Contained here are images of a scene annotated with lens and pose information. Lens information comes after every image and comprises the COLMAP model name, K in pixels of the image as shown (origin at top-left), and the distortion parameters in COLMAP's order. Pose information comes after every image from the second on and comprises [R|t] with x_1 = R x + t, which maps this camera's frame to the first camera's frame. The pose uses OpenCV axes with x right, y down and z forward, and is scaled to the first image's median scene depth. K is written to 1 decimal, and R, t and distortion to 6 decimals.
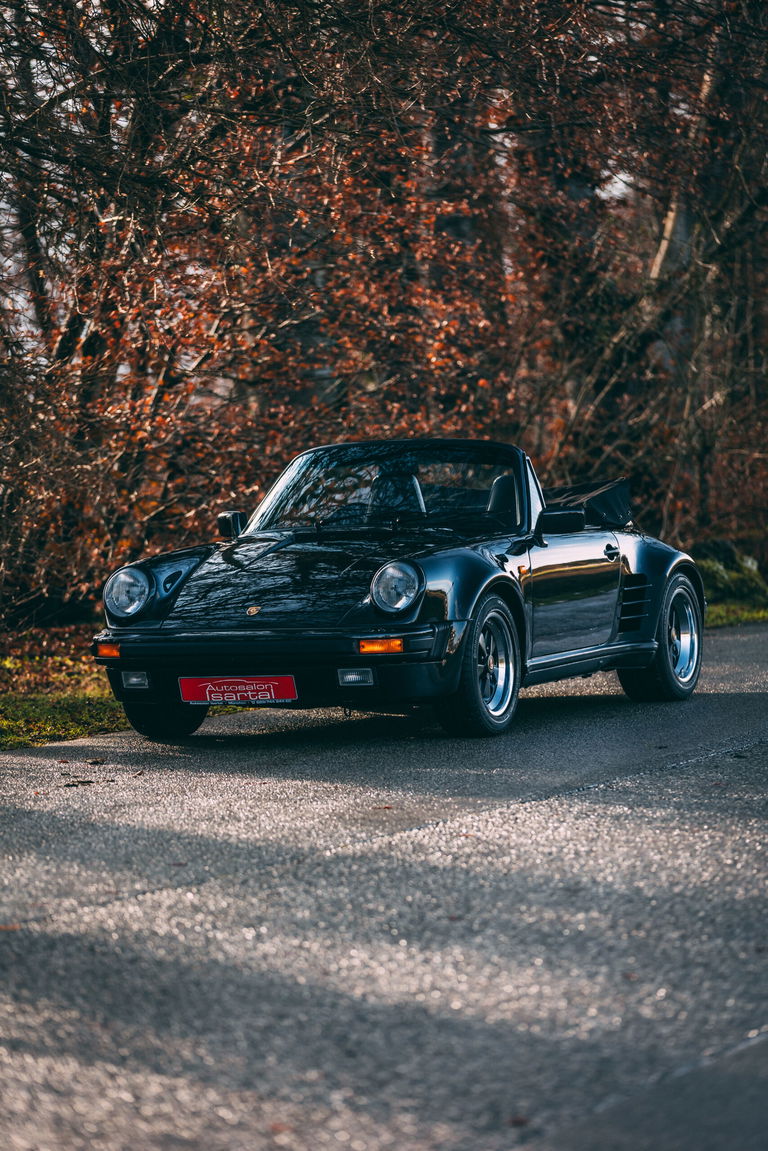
lens RADIAL K [[4644.4, 0, 383.9], [0, 4644.4, 576.5], [0, 0, 1]] dist [-0.404318, 0.000000]
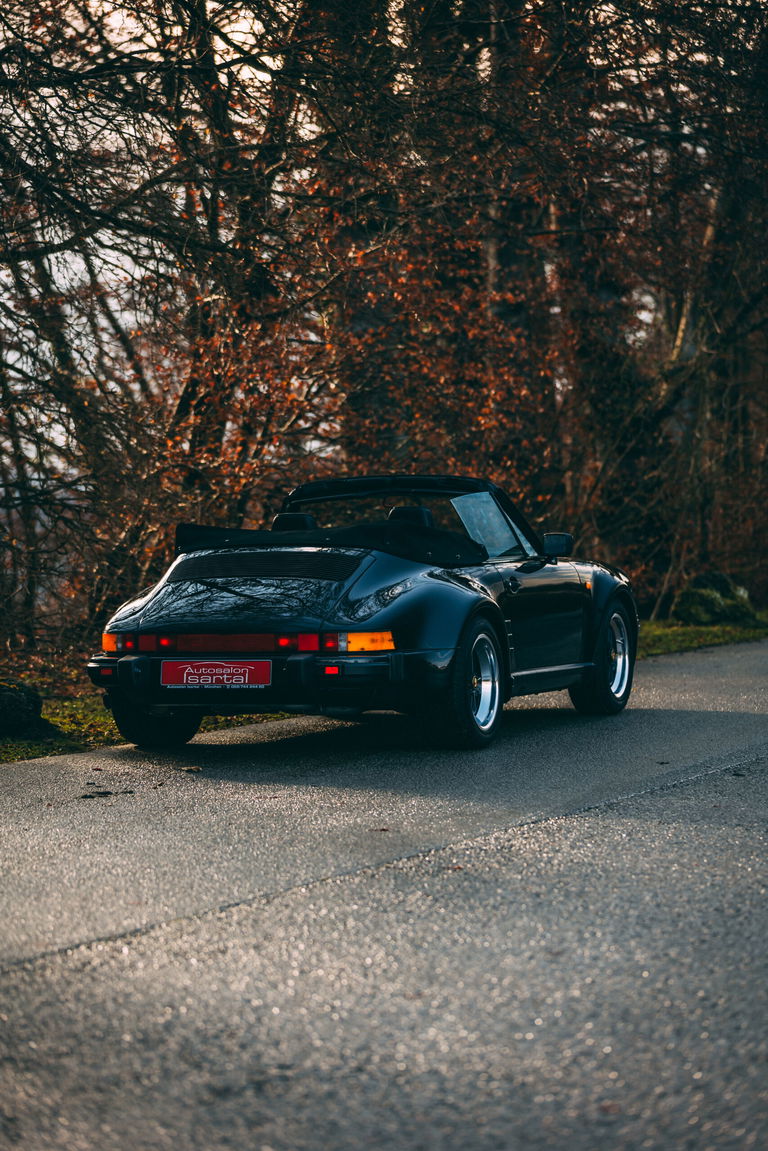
lens RADIAL K [[3272.4, 0, 383.8], [0, 3272.4, 574.8], [0, 0, 1]] dist [0.016865, 0.000000]
pose [[0.999531, 0.011633, -0.028330, 0.009615], [-0.011853, 0.999901, -0.007594, 0.000212], [0.028239, 0.007926, 0.999570, 0.143567]]
